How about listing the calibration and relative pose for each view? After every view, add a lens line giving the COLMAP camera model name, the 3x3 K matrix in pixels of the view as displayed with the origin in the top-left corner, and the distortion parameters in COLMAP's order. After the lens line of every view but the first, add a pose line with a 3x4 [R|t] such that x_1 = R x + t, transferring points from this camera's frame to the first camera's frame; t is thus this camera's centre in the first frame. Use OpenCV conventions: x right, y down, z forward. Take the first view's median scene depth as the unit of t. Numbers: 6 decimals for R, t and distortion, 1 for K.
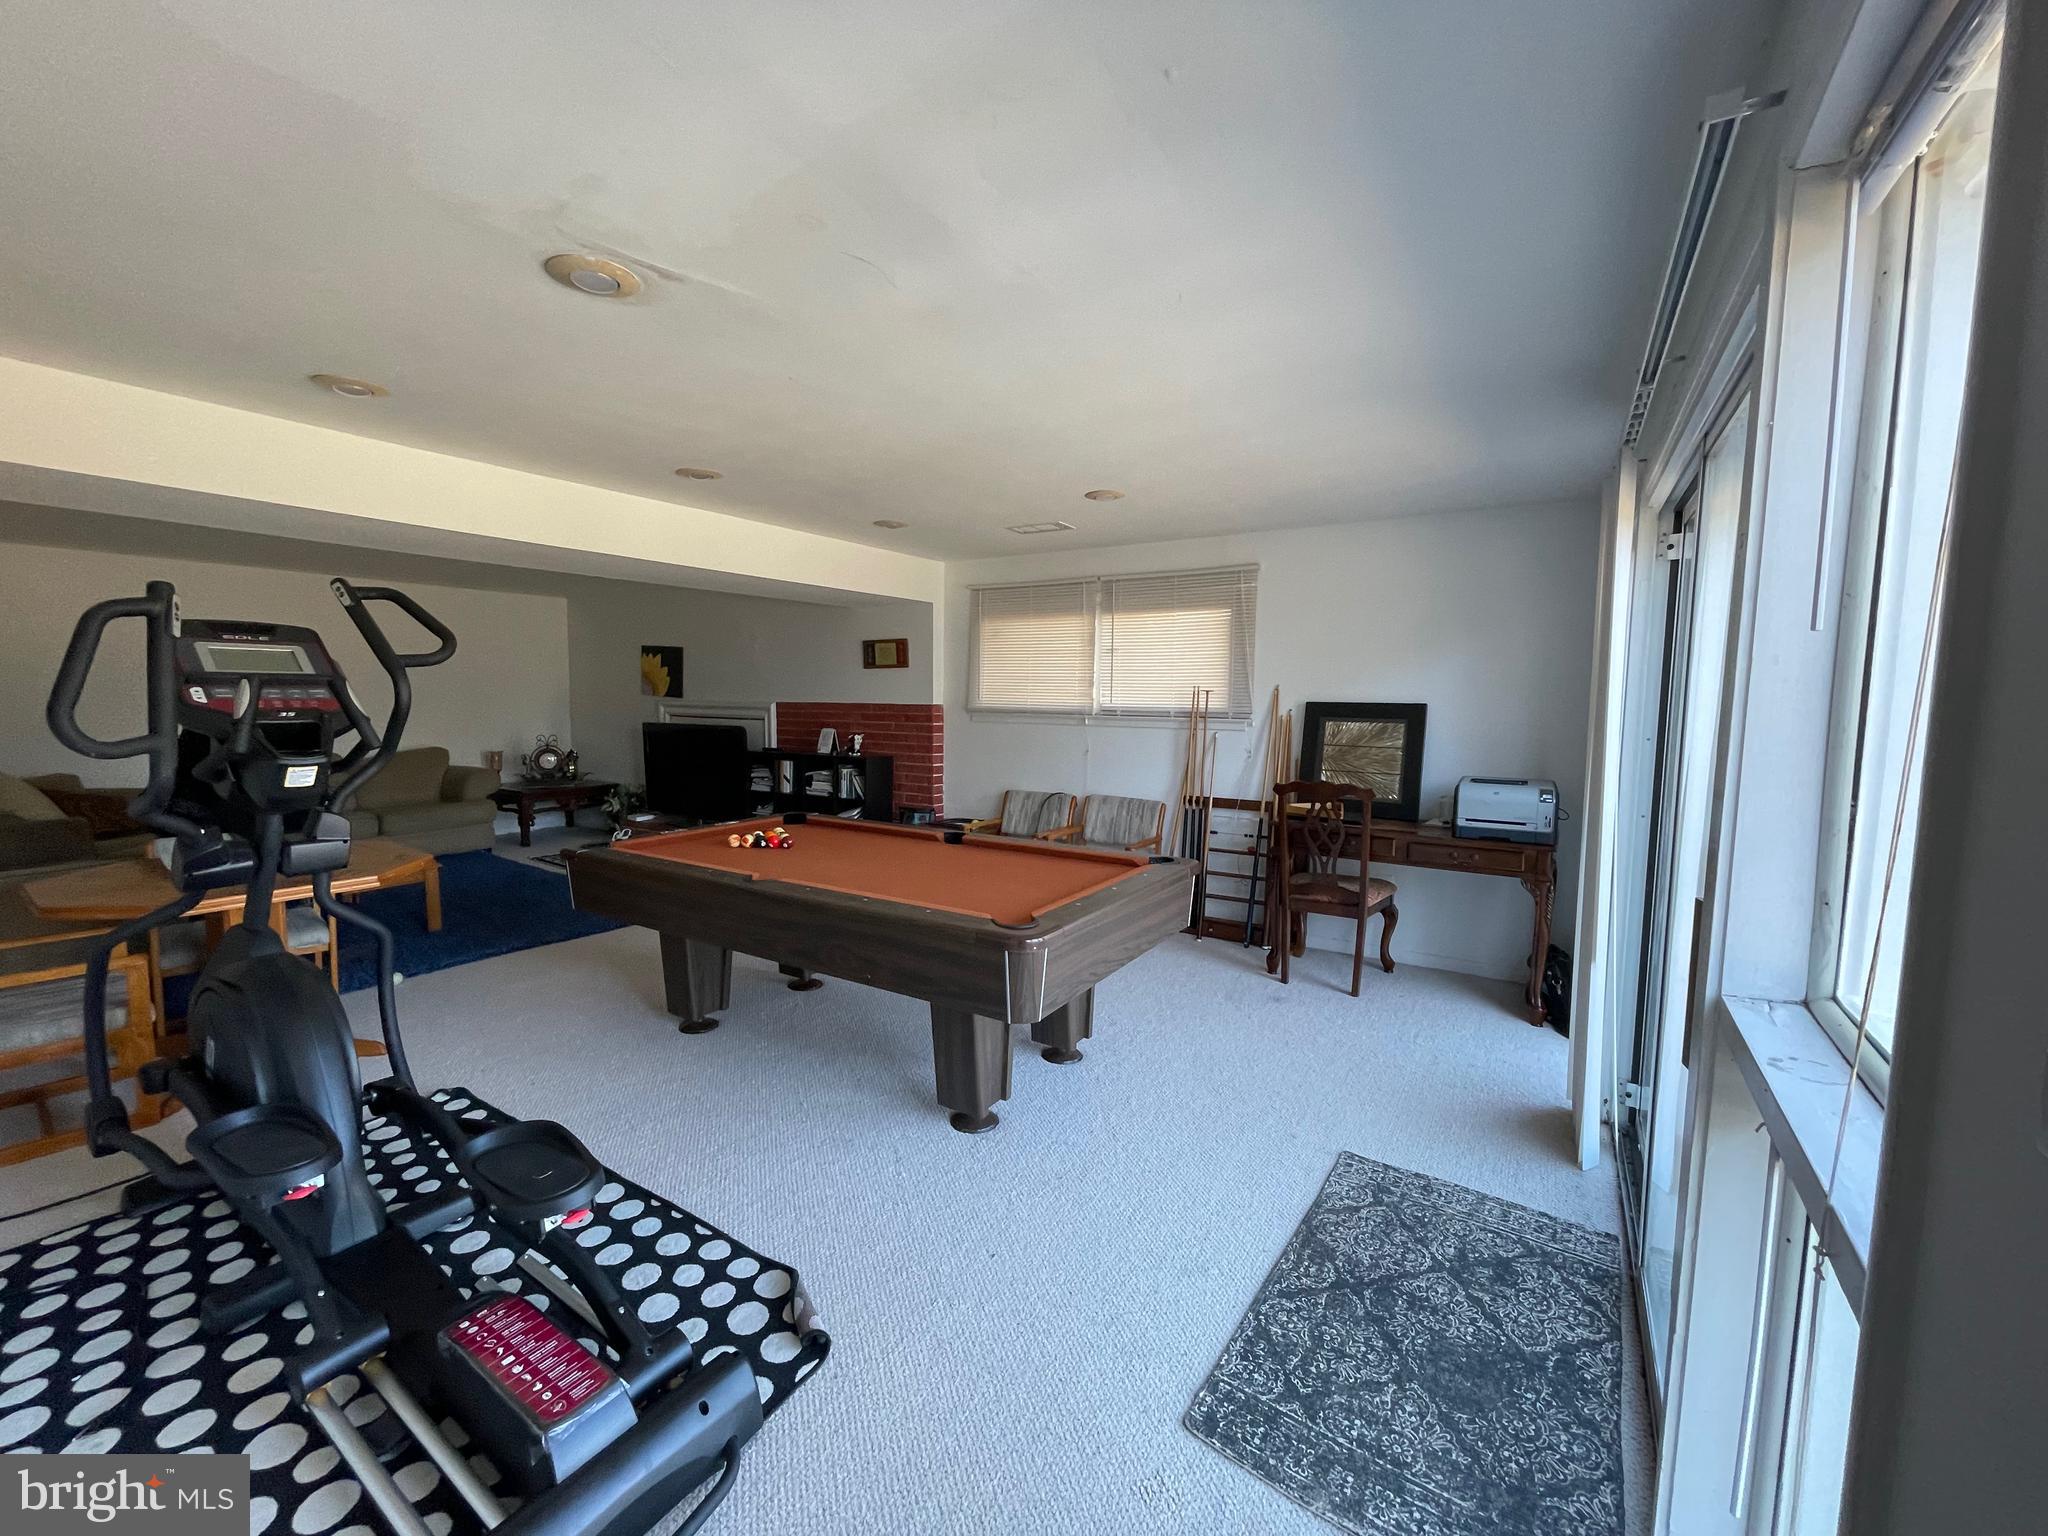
lens RADIAL K [[826.0, 0, 1013.2], [0, 826.0, 762.8], [0, 0, 1]] dist [-0.002692, 0.000035]
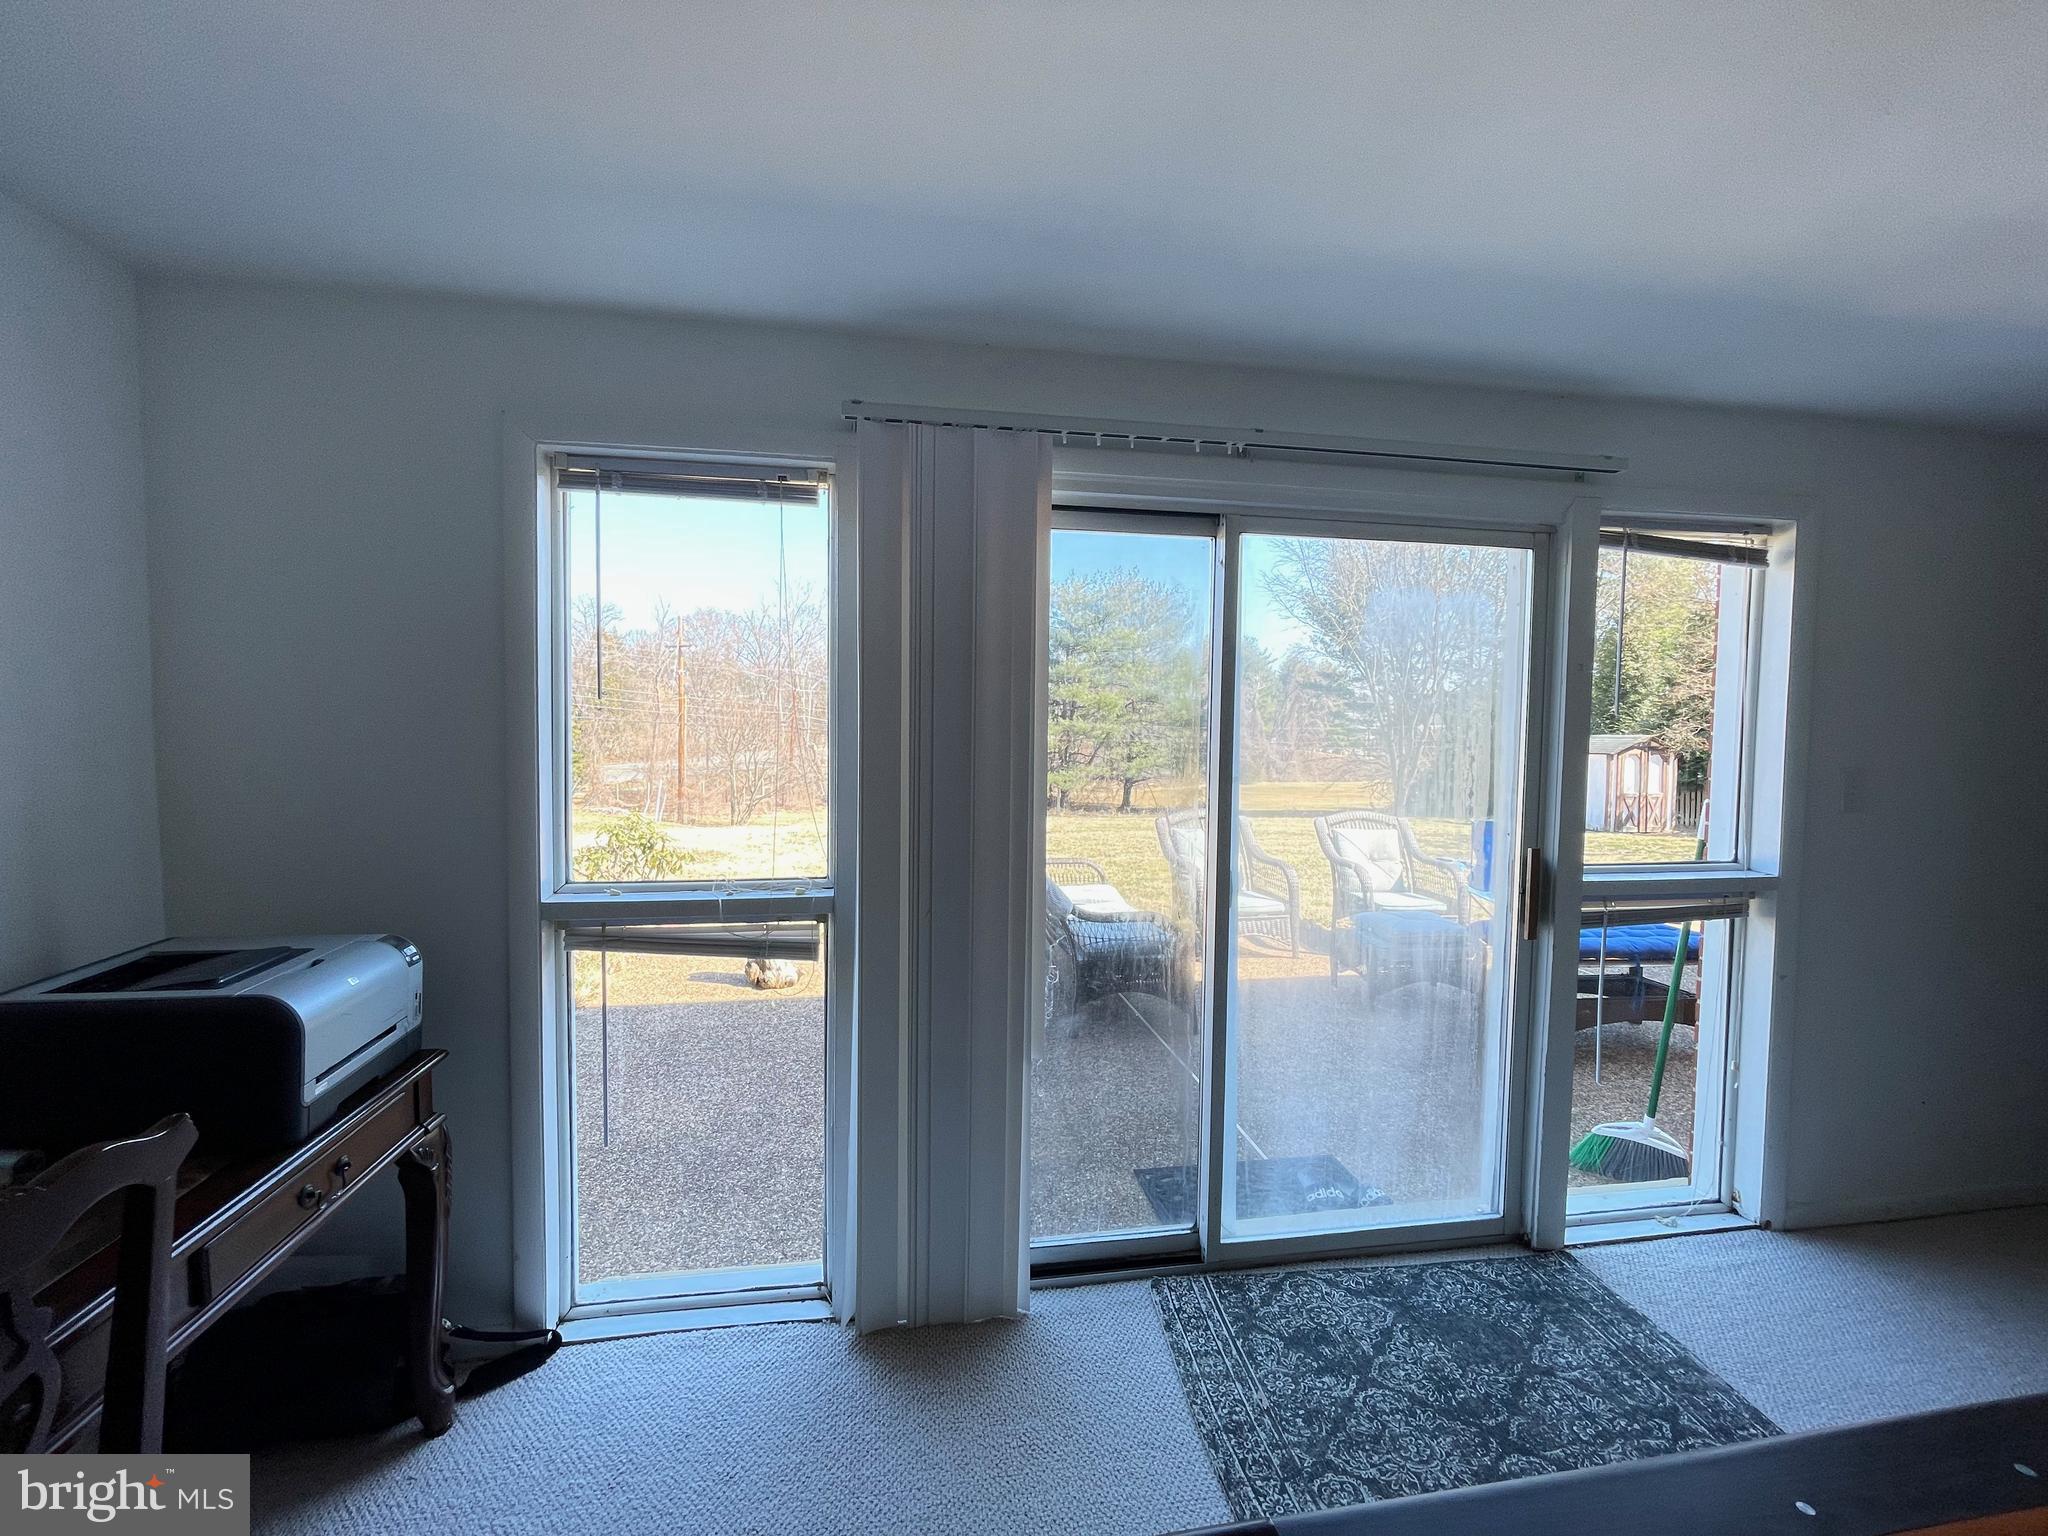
lens RADIAL K [[826.0, 0, 1018.8], [0, 826.0, 764.9], [0, 0, 1]] dist [-0.002692, 0.000035]
pose [[-0.677035, -0.064715, 0.733100, 0.104243], [0.044779, 0.990658, 0.128806, -0.111695], [-0.734587, 0.120034, -0.667813, 1.132488]]
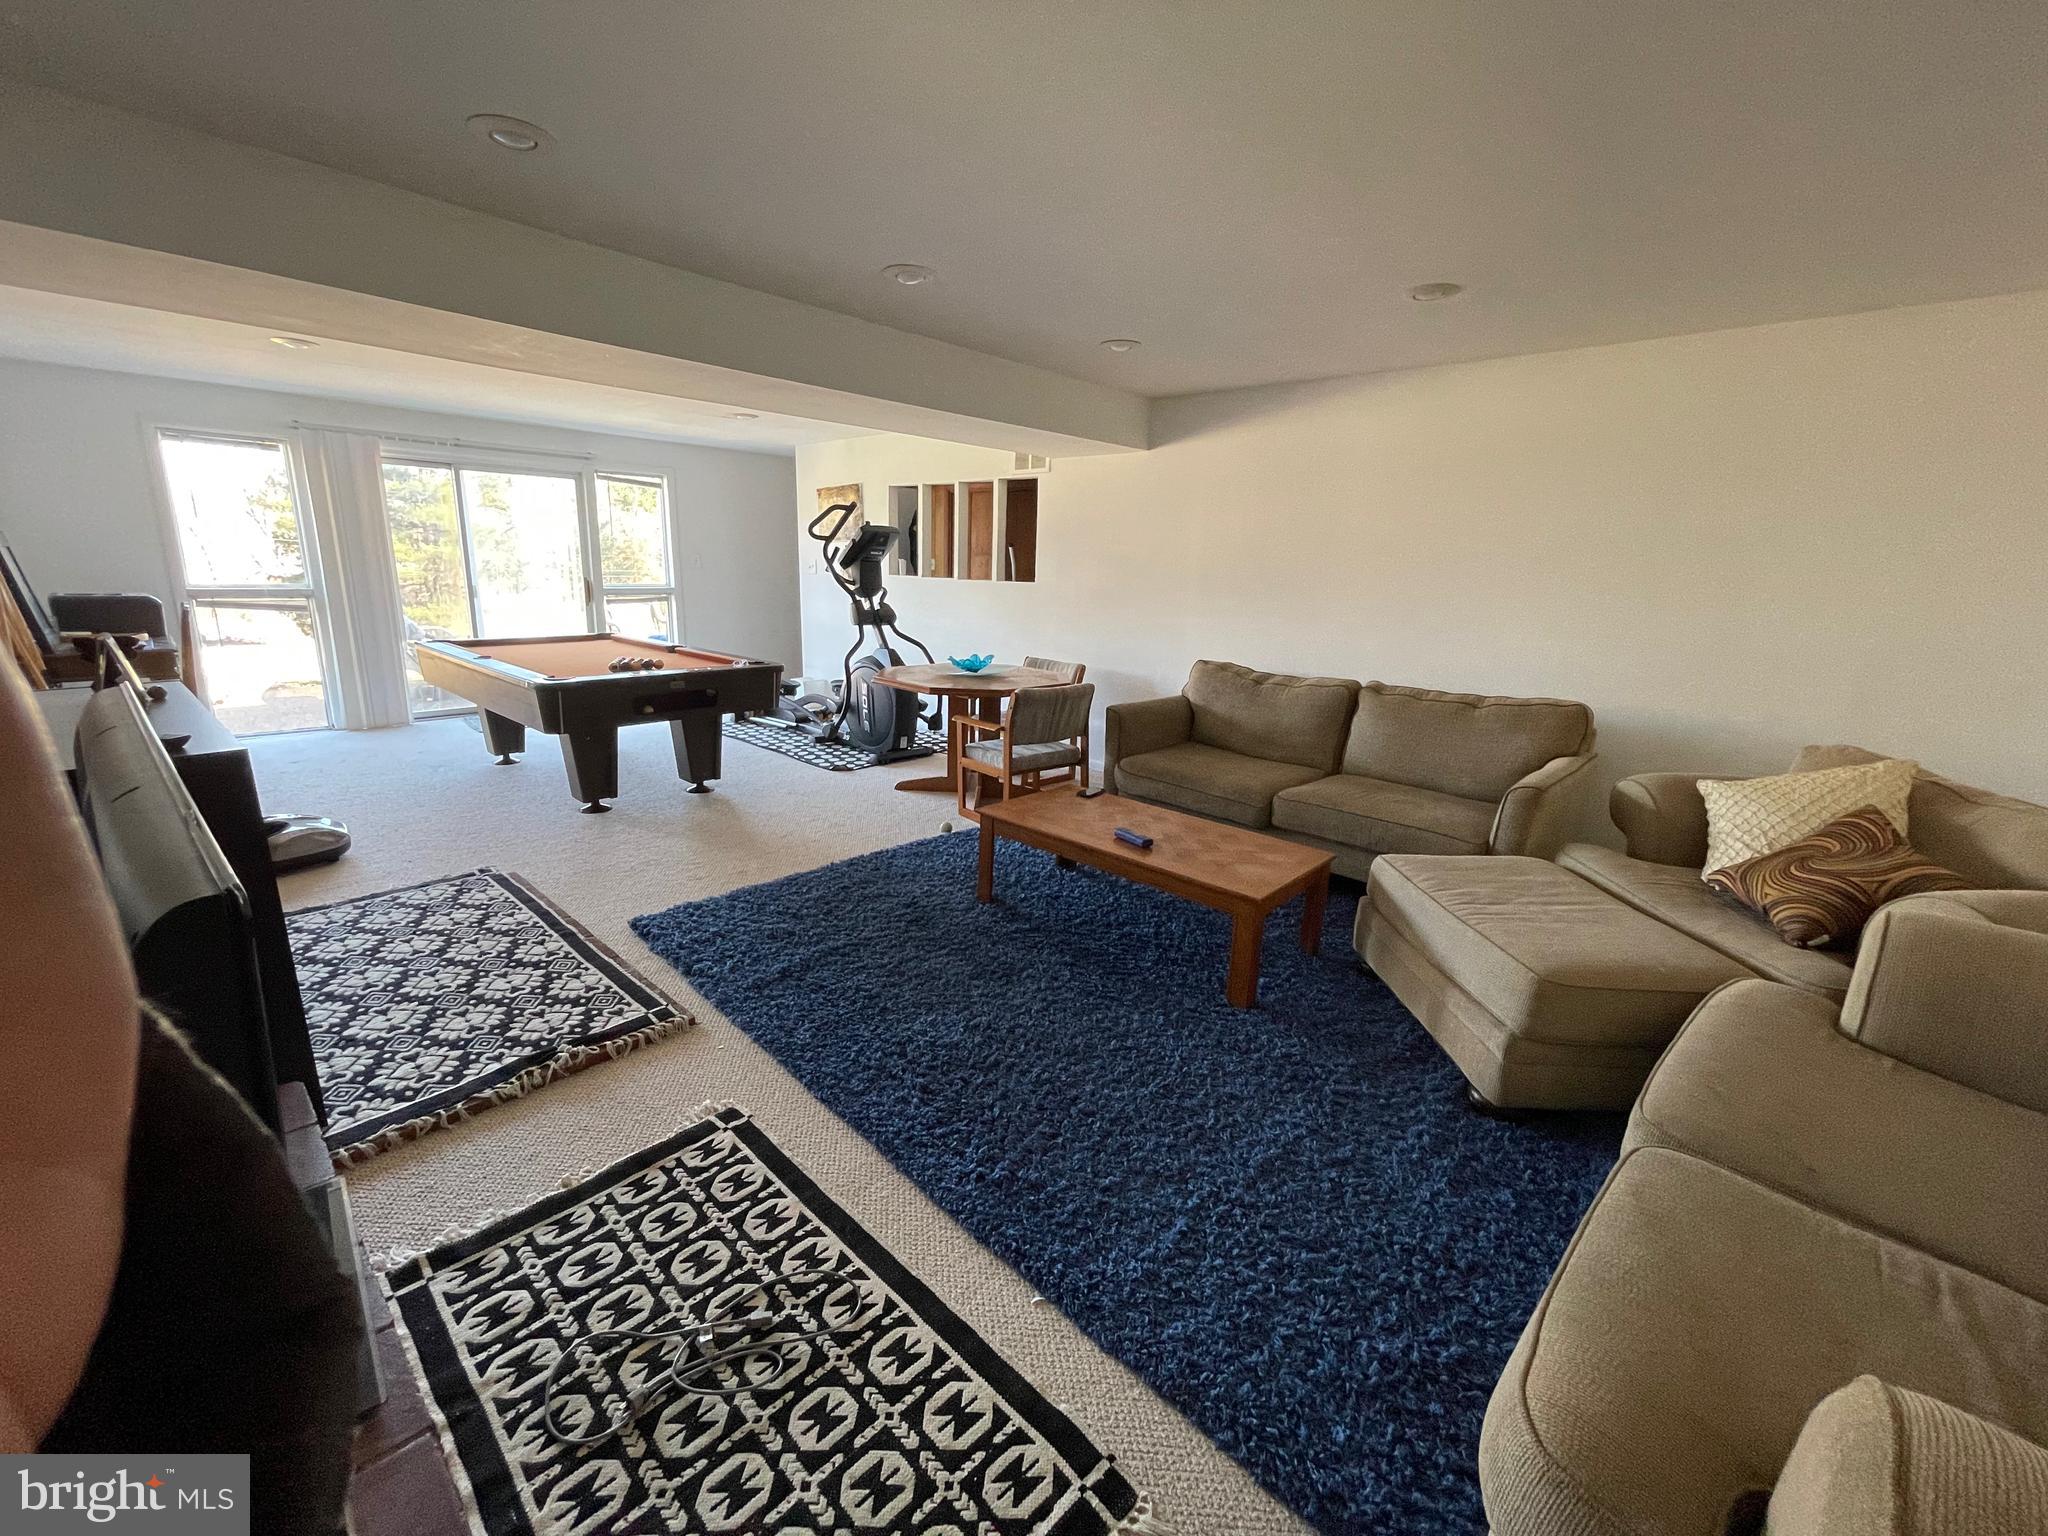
lens RADIAL K [[826.0, 0, 1020.2], [0, 826.0, 763.1], [0, 0, 1]] dist [-0.002692, 0.000035]
pose [[-0.984902, -0.083018, 0.151907, -1.136119], [-0.030174, 0.946402, 0.321578, -0.205167], [-0.170462, 0.312140, -0.934618, 2.320140]]
